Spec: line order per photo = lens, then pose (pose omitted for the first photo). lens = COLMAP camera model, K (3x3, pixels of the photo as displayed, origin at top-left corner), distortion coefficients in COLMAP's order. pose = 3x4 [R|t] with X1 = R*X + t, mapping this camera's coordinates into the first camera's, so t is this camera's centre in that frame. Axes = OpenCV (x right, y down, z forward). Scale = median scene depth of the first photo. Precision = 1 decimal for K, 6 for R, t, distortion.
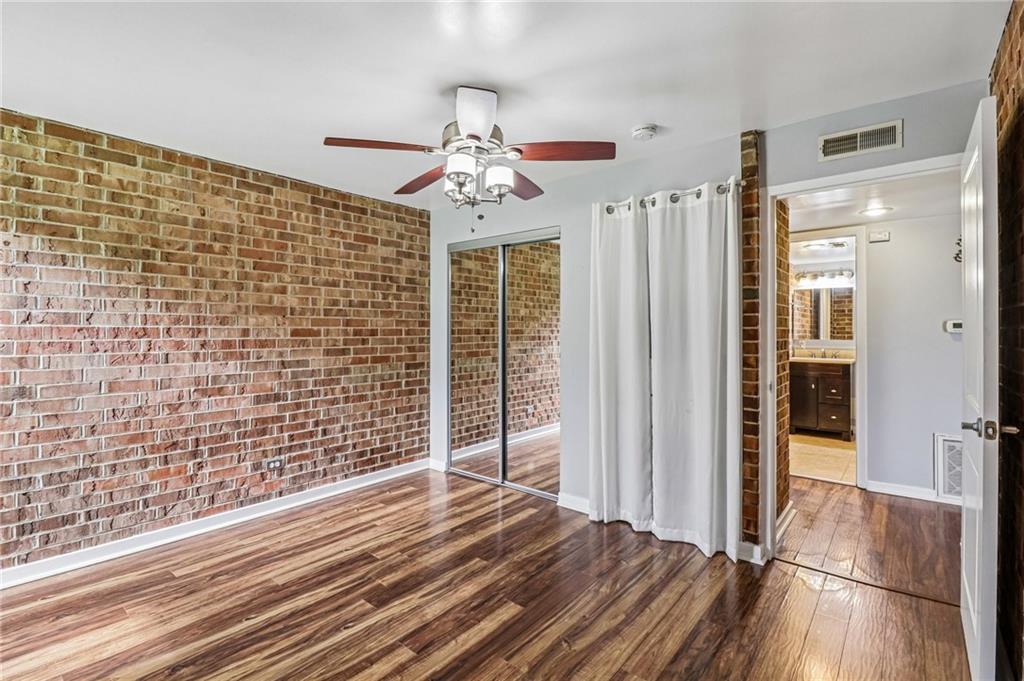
lens RADIAL K [[473.1, 0, 515.9], [0, 473.1, 333.0], [0, 0, 1]] dist [0.000597, -0.005799]
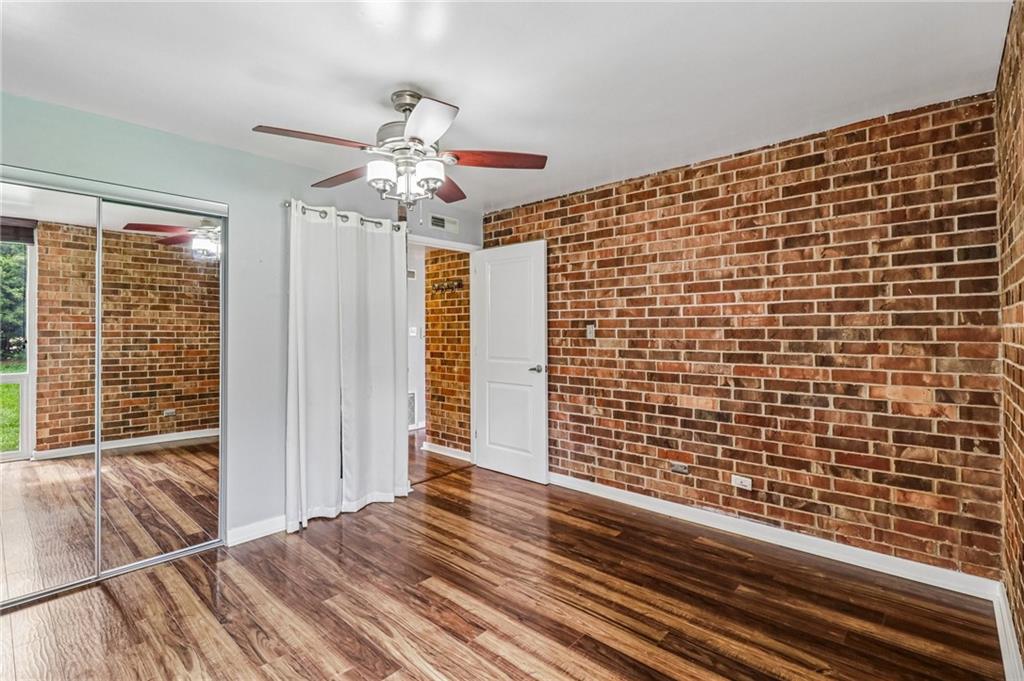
lens RADIAL K [[473.1, 0, 518.2], [0, 473.1, 334.9], [0, 0, 1]] dist [0.000597, -0.005799]
pose [[0.017794, -0.004913, 0.999830, -1.001340], [0.007042, 0.999964, 0.004788, 0.010313], [-0.999817, 0.006955, 0.017828, 0.716260]]
